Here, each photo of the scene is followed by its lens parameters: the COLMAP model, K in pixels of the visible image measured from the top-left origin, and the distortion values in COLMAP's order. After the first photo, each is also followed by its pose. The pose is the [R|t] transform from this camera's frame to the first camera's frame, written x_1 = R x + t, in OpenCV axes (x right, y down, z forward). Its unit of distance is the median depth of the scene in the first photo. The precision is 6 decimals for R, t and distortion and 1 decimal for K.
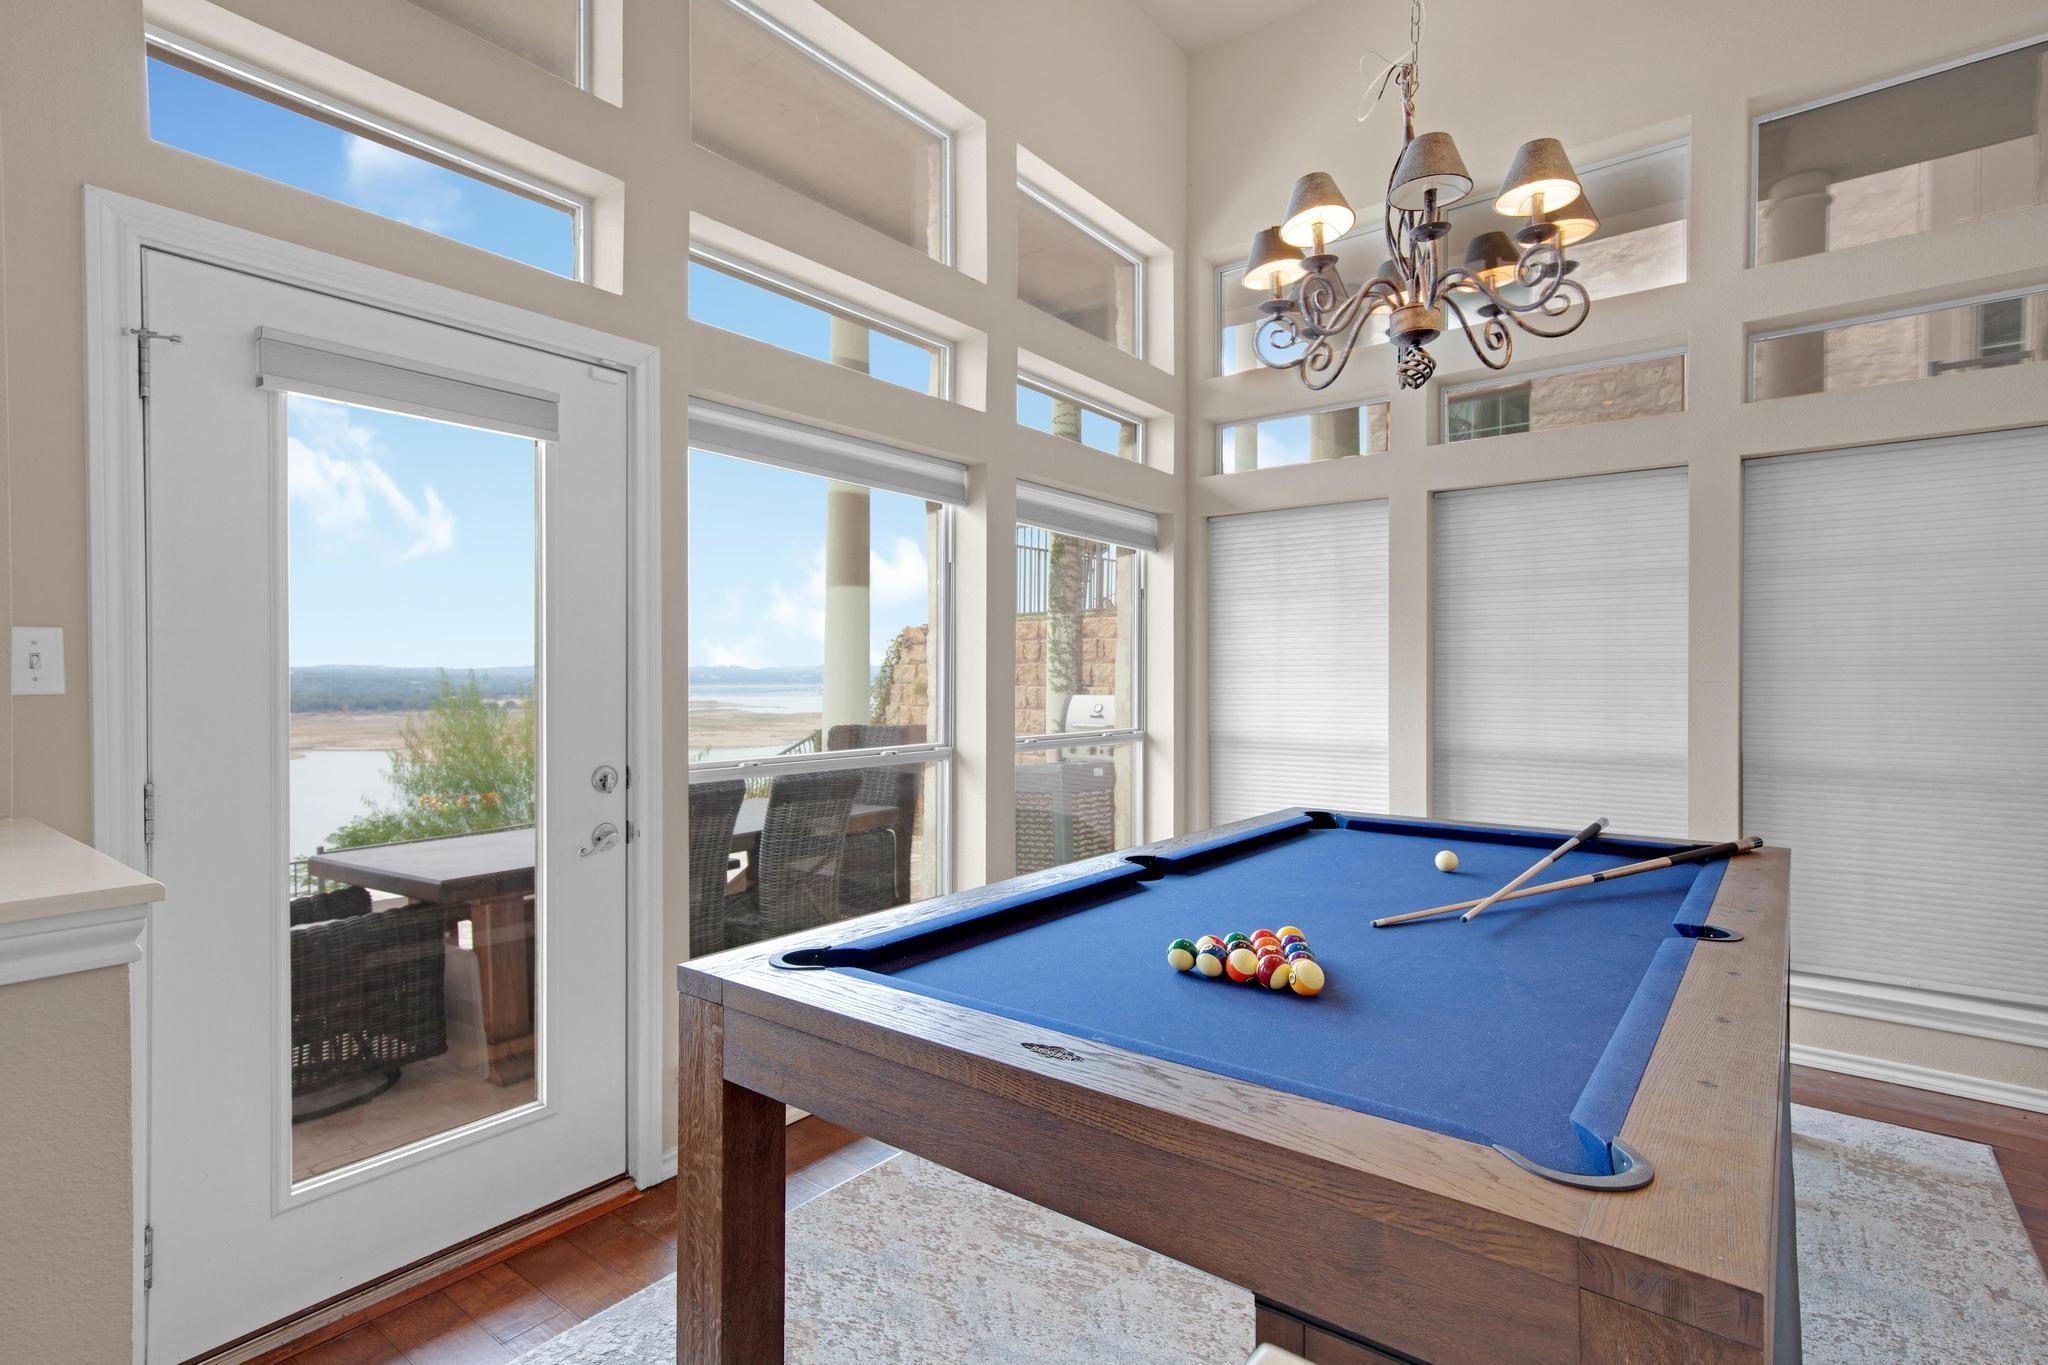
lens RADIAL K [[908.1, 0, 925.8], [0, 908.1, 688.0], [0, 0, 1]] dist [0.011653, -0.000035]
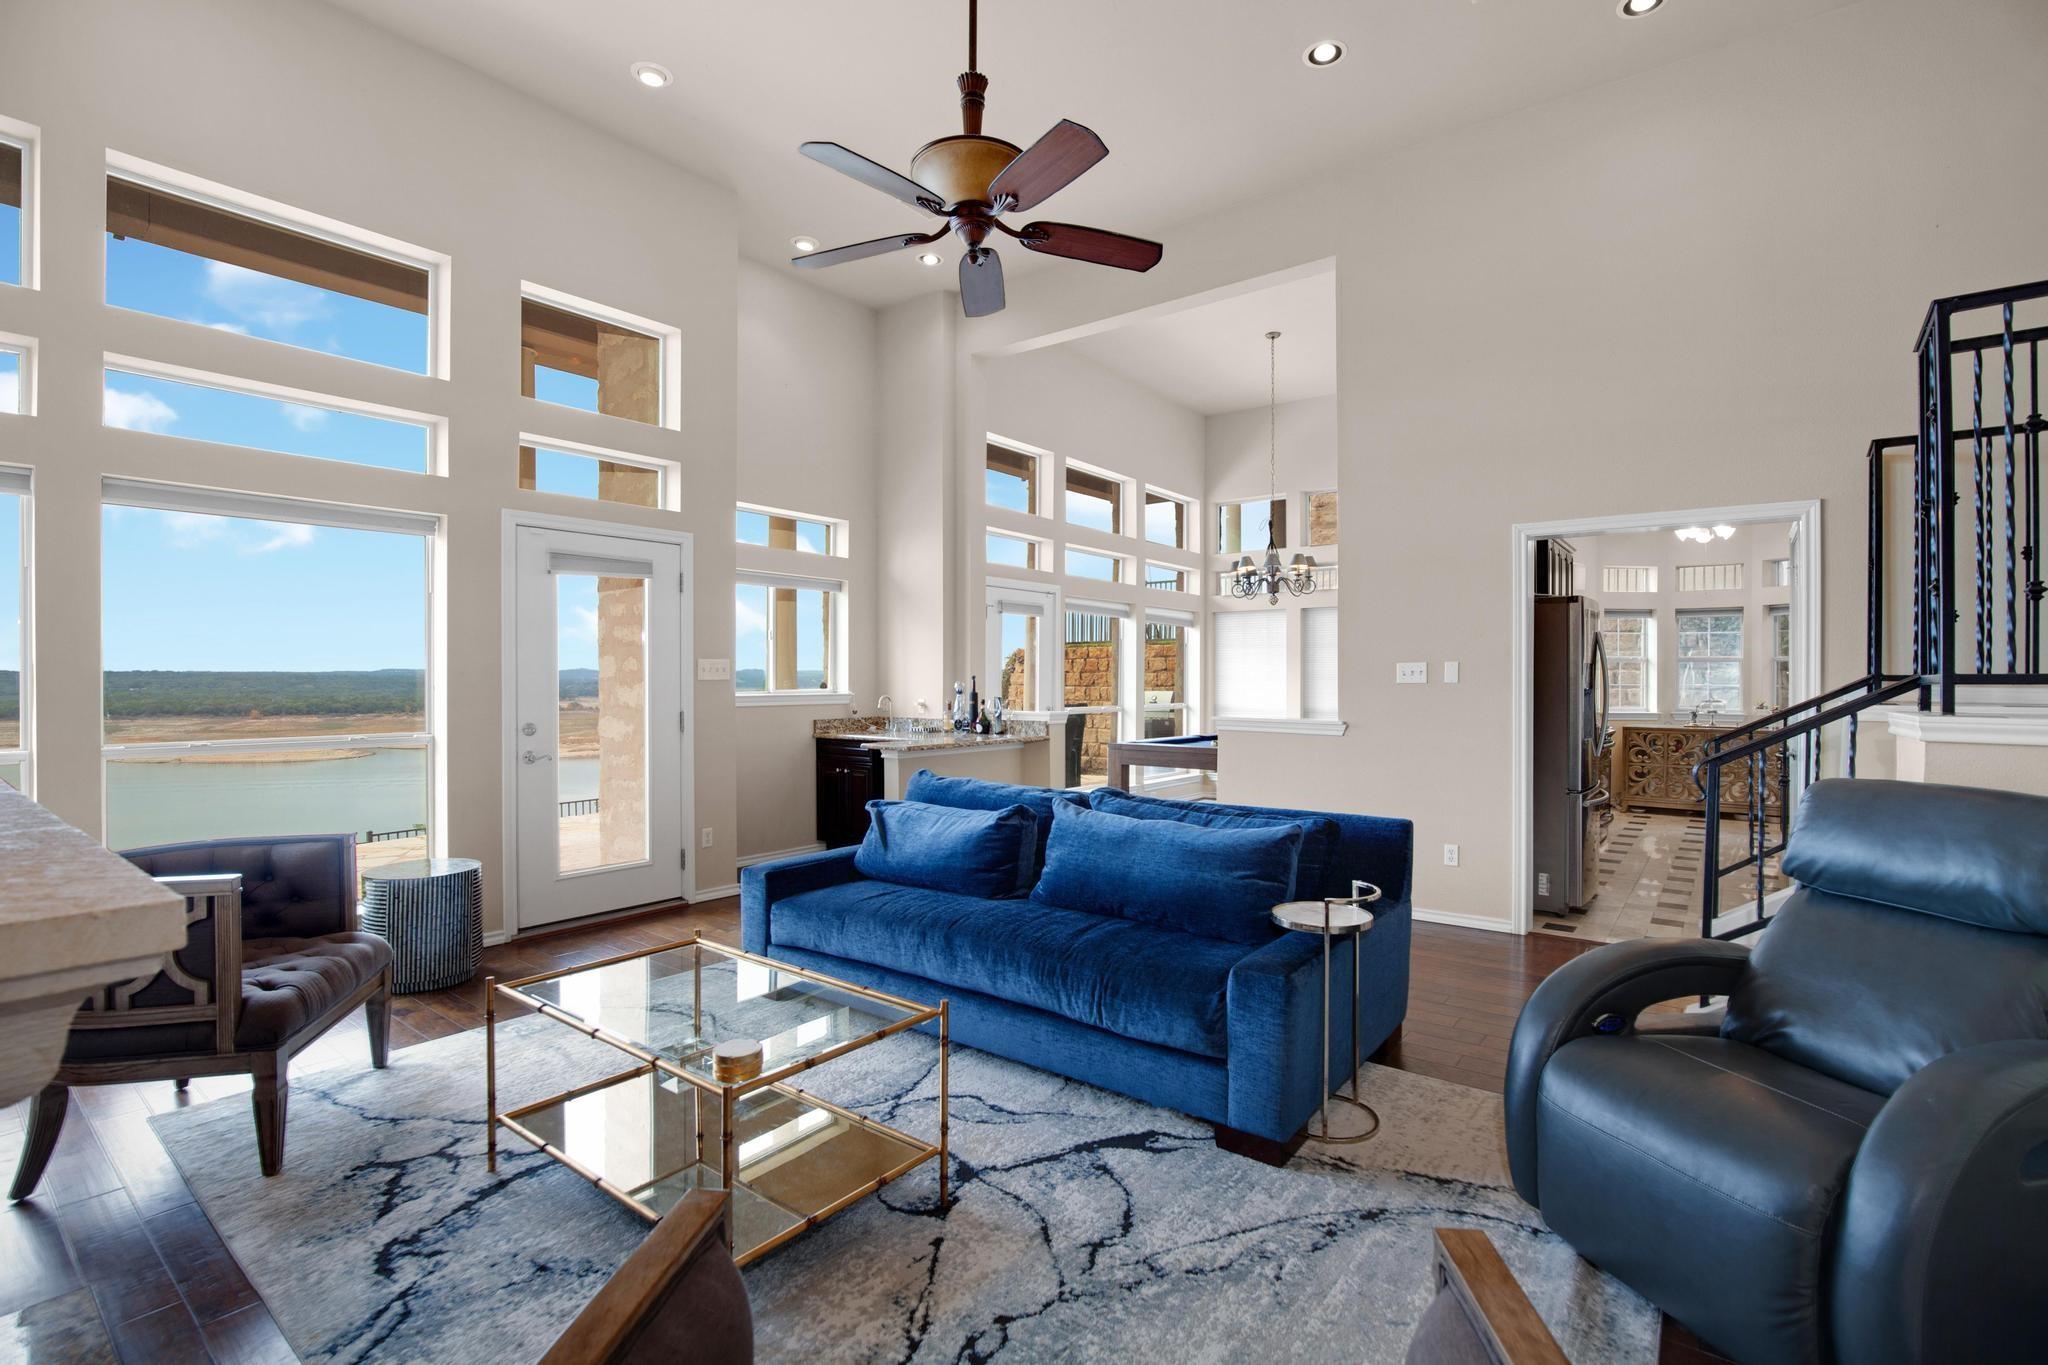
lens RADIAL K [[942.1, 0, 1044.8], [0, 942.1, 680.8], [0, 0, 1]] dist [-0.029614, 0.004870]
pose [[0.992352, 0.011102, 0.122940, -0.743926], [-0.009626, 0.999874, -0.012591, 0.029134], [-0.123065, 0.011312, 0.992334, -2.394687]]
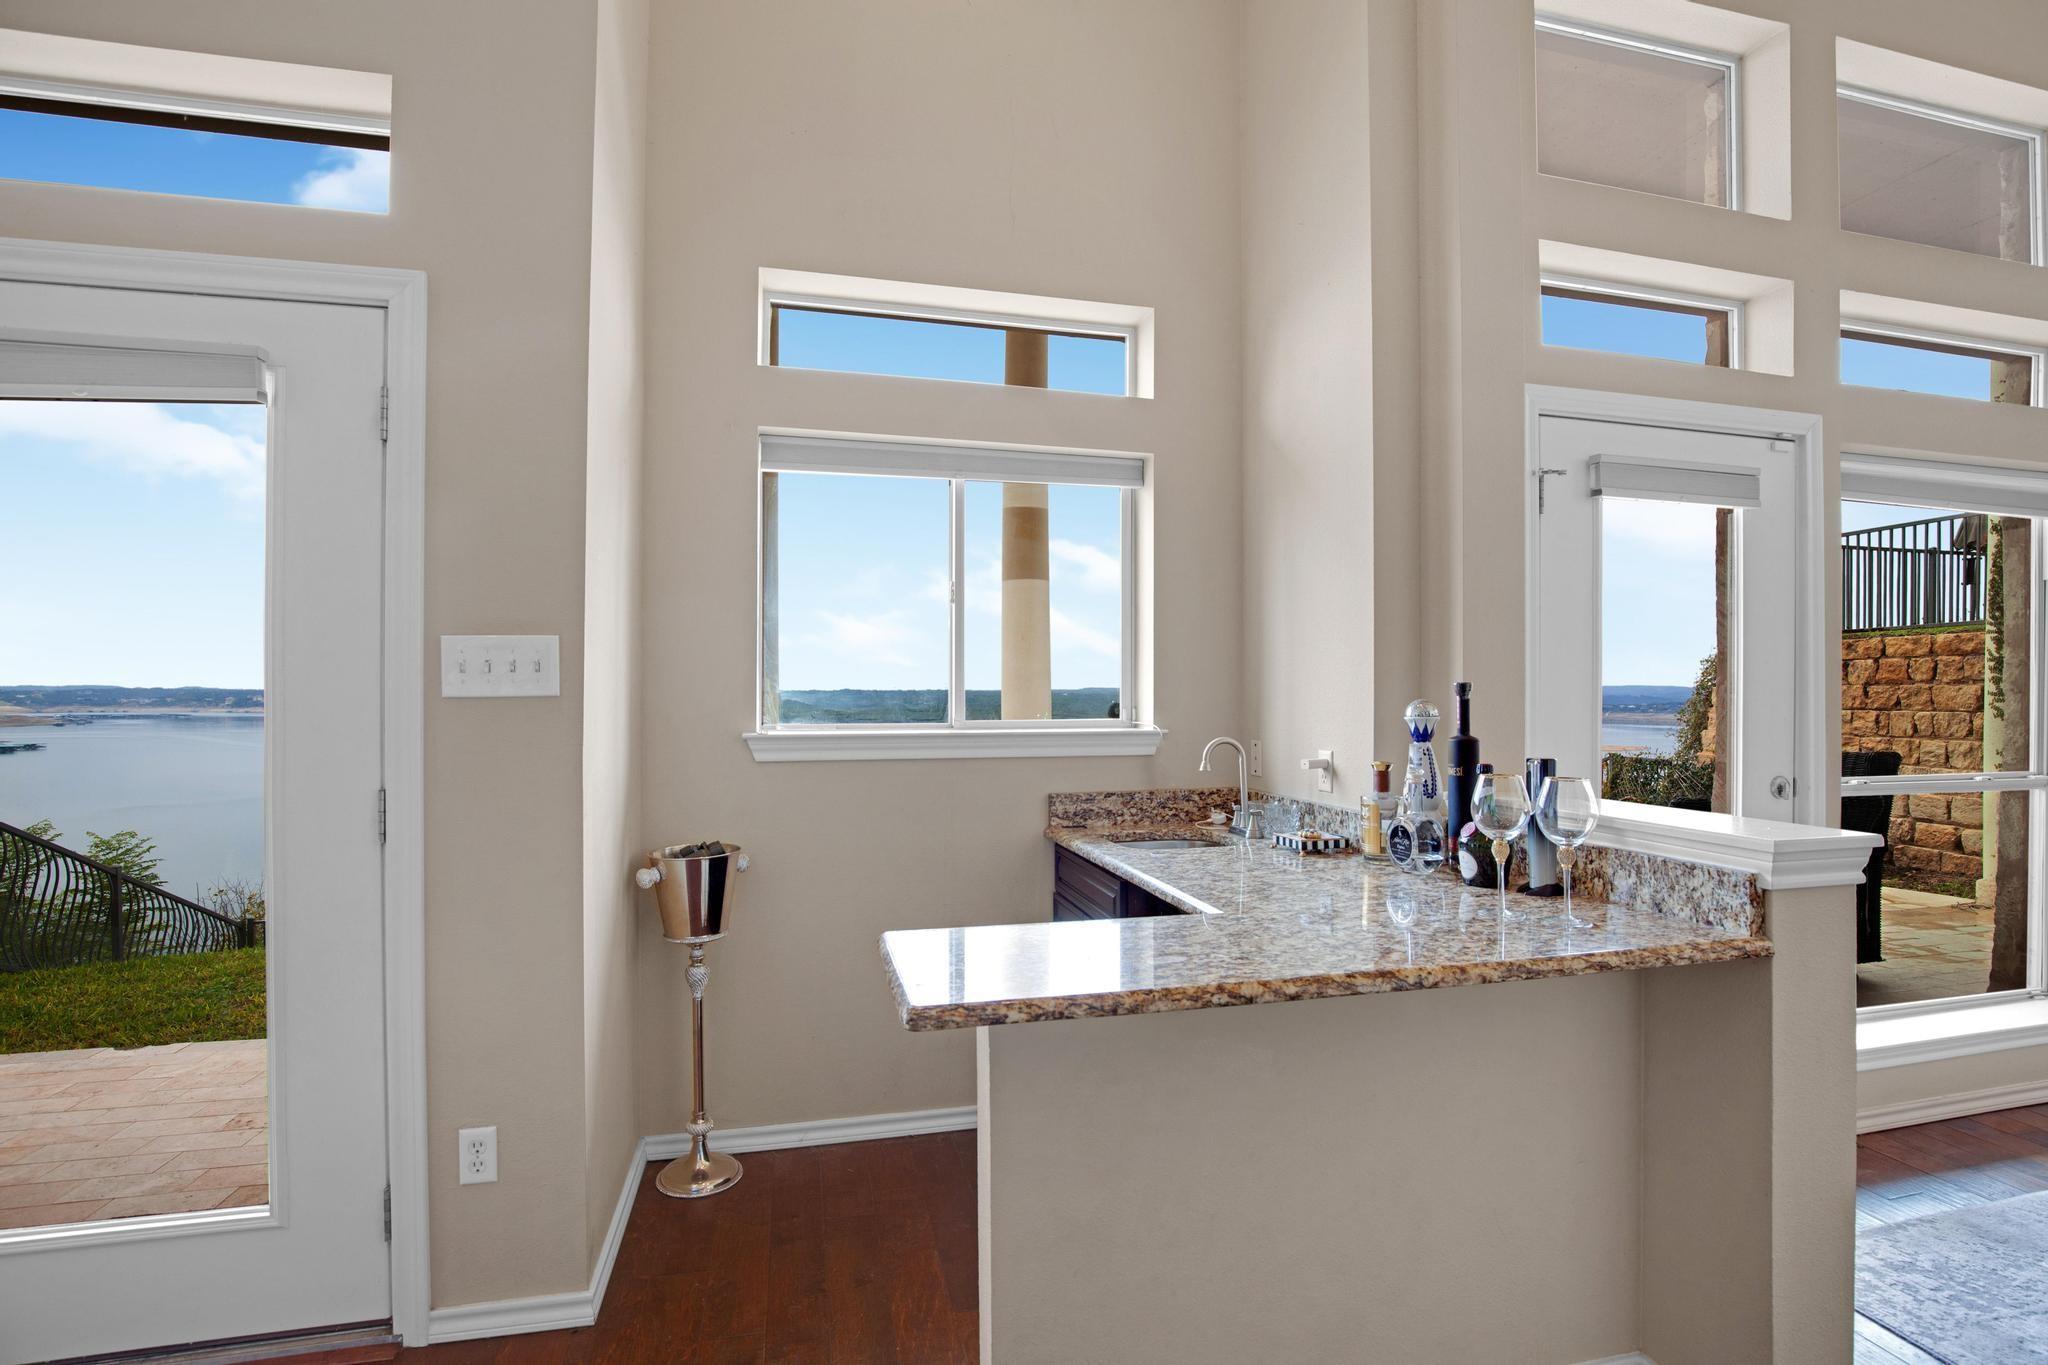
lens RADIAL K [[942.1, 0, 1023.1], [0, 942.1, 696.5], [0, 0, 1]] dist [-0.029614, 0.004870]
pose [[0.842169, 0.008329, -0.539149, -0.485648], [-0.014632, 0.999865, -0.007410, 0.005234], [0.539015, 0.014129, 0.842178, -0.493297]]
